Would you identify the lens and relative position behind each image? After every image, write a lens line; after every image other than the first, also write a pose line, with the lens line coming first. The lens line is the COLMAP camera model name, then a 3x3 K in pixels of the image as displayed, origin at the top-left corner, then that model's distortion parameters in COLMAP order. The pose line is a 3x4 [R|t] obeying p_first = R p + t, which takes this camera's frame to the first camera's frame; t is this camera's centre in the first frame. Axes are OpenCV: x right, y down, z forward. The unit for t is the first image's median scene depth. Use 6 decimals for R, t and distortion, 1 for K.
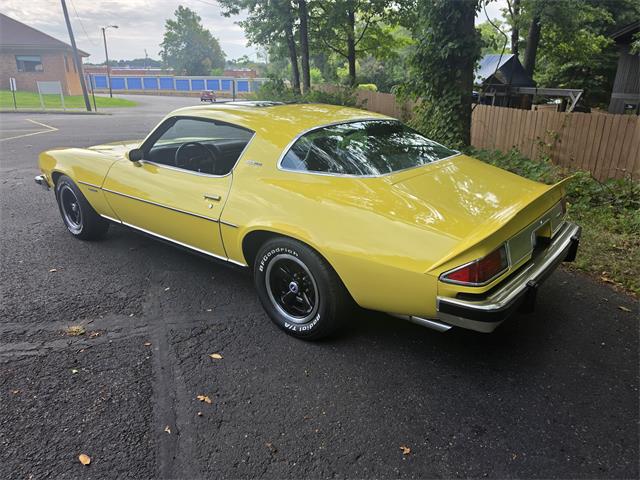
lens RADIAL K [[446.6, 0, 318.1], [0, 446.6, 243.9], [0, 0, 1]] dist [0.037804, -0.047703]
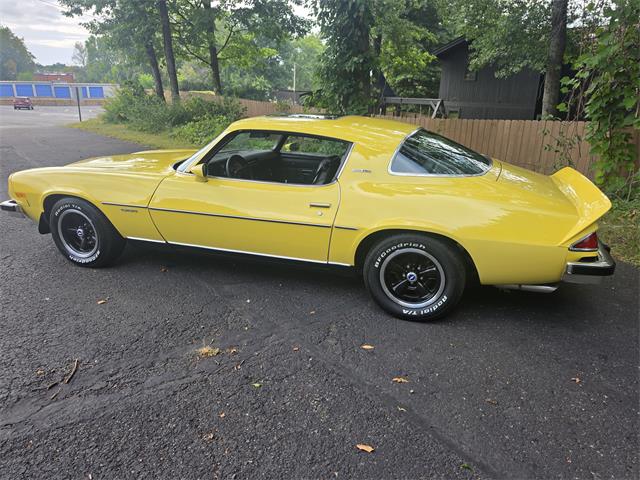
lens RADIAL K [[446.6, 0, 320.2], [0, 446.6, 245.8], [0, 0, 1]] dist [0.037804, -0.047703]
pose [[0.936635, -0.106385, 0.333761, -0.197902], [0.109964, 0.993902, 0.008212, -0.005260], [-0.332599, 0.029010, 0.942622, -0.000050]]
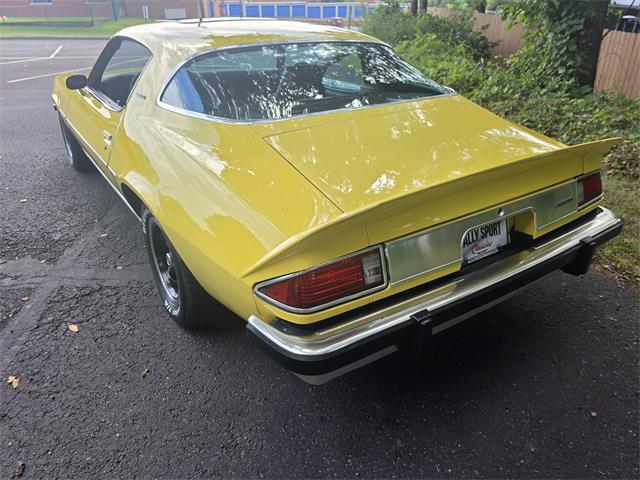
lens RADIAL K [[446.6, 0, 310.2], [0, 446.6, 238.9], [0, 0, 1]] dist [0.037804, -0.047703]
pose [[0.955993, 0.124623, -0.265604, 0.119206], [-0.090209, 0.986304, 0.138086, -0.021745], [0.279175, -0.108049, 0.954142, 0.095619]]
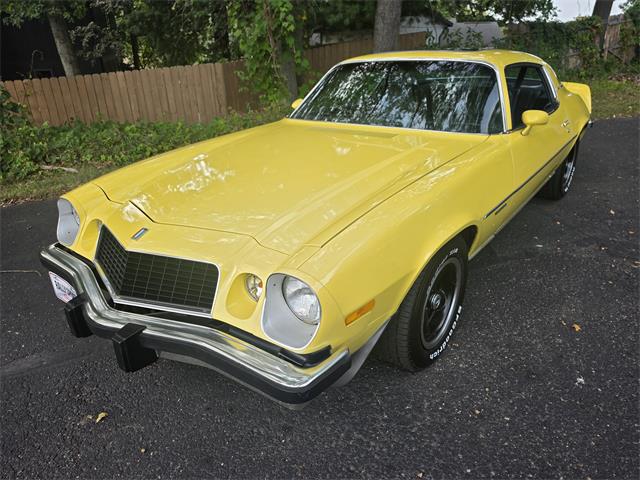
lens RADIAL K [[446.6, 0, 317.8], [0, 446.6, 245.1], [0, 0, 1]] dist [0.037804, -0.047703]
pose [[-0.034771, -0.418890, 0.907371, -0.468043], [0.367857, 0.838815, 0.401337, -0.181525], [-0.929232, 0.347737, 0.124925, 0.516734]]
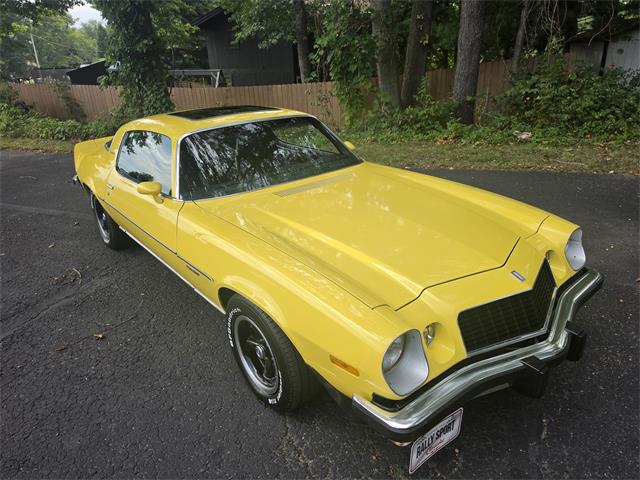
lens RADIAL K [[446.6, 0, 320.6], [0, 446.6, 235.2], [0, 0, 1]] dist [0.037804, -0.047703]
pose [[0.659356, -0.310837, 0.684565, -0.400637], [0.294603, 0.944536, 0.145126, 0.030667], [-0.691707, 0.105986, 0.714359, -0.178694]]
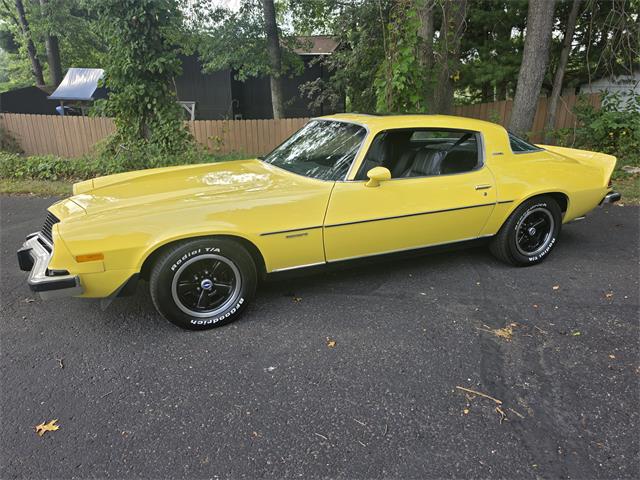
lens RADIAL K [[446.2, 0, 315.5], [0, 446.2, 239.1], [0, 0, 1]] dist [0.040401, -0.049152]
pose [[0.458702, -0.275657, 0.844752, -0.502300], [0.307501, 0.941170, 0.140146, -0.093327], [-0.833688, 0.195477, 0.516482, 0.255222]]
